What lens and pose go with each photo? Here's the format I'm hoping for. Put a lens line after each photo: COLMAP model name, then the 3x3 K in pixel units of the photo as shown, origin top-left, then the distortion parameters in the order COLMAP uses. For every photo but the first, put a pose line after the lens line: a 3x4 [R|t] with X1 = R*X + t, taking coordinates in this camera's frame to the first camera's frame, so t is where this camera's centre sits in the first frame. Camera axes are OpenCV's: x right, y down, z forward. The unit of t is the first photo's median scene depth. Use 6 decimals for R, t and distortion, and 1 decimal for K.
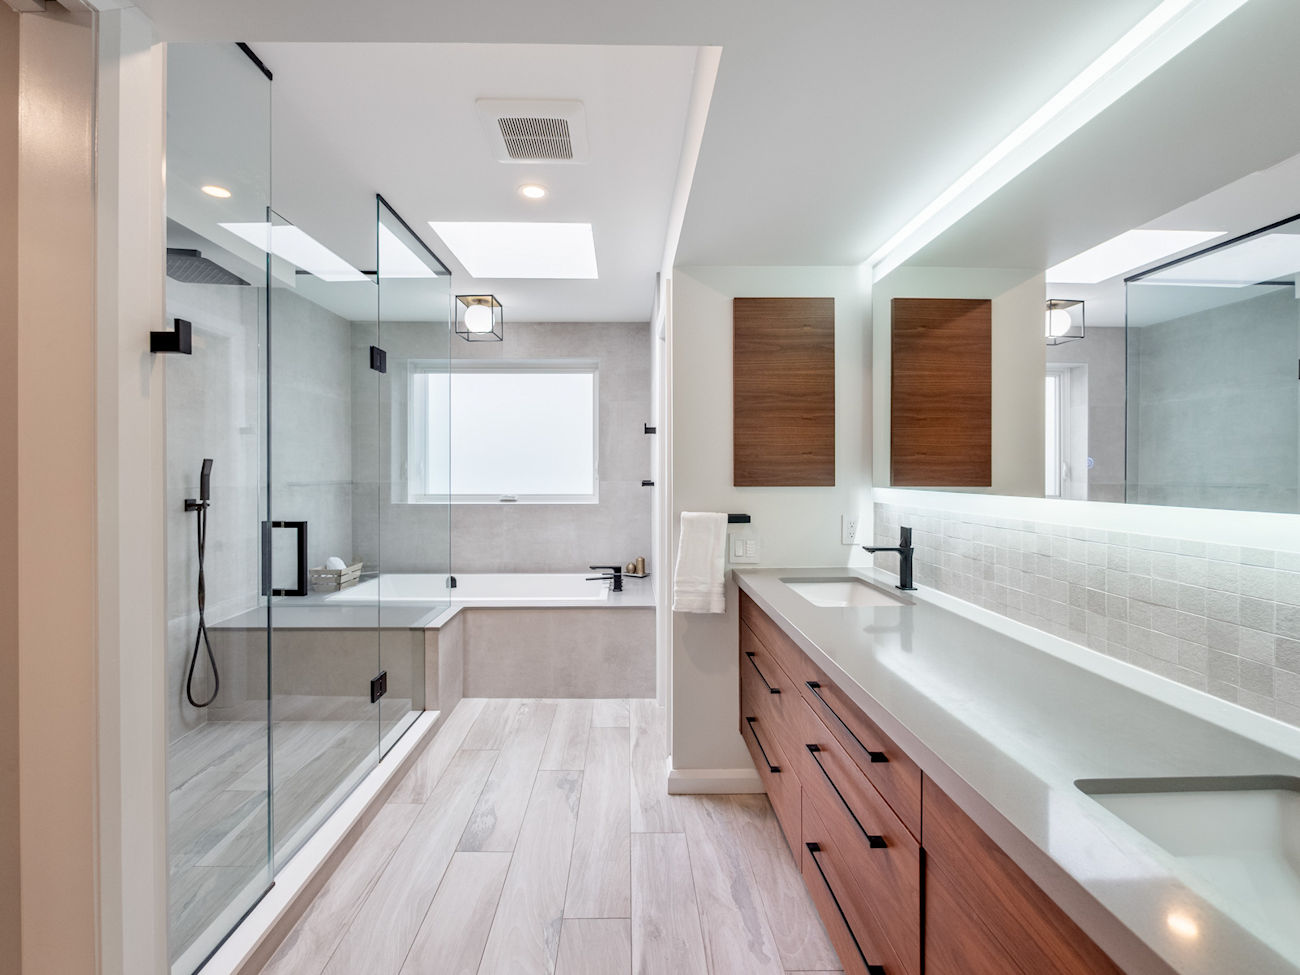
lens RADIAL K [[549.0, 0, 641.9], [0, 549.0, 476.0], [0, 0, 1]] dist [-0.005717, 0.000711]
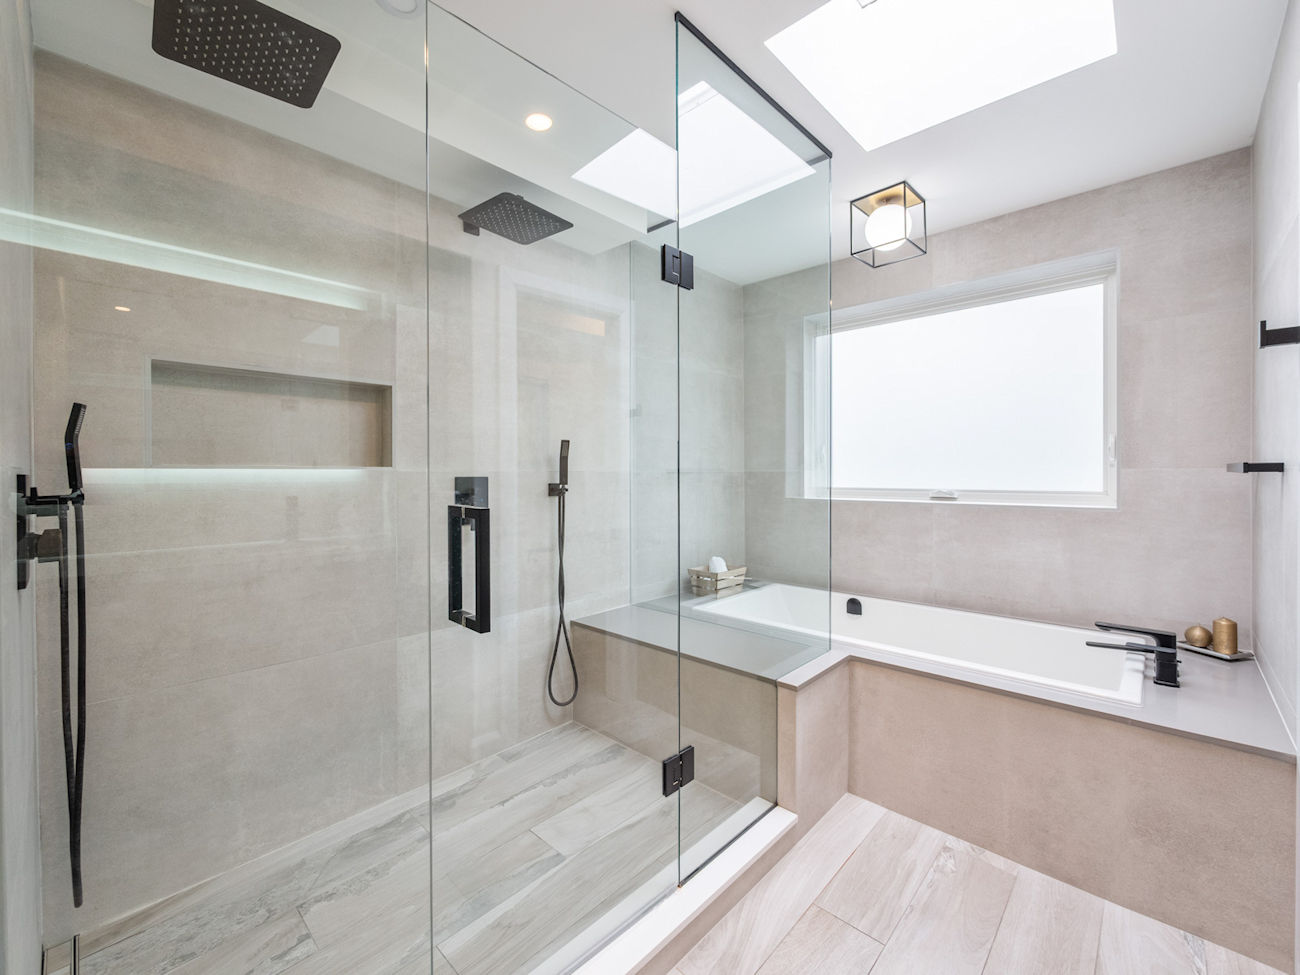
lens RADIAL K [[549.0, 0, 646.4], [0, 549.0, 477.2], [0, 0, 1]] dist [-0.005717, 0.000711]
pose [[0.708434, 0.002450, -0.705773, -0.033598], [-0.001294, 0.999997, 0.002173, 0.024174], [0.705776, -0.000626, 0.708435, 0.358966]]
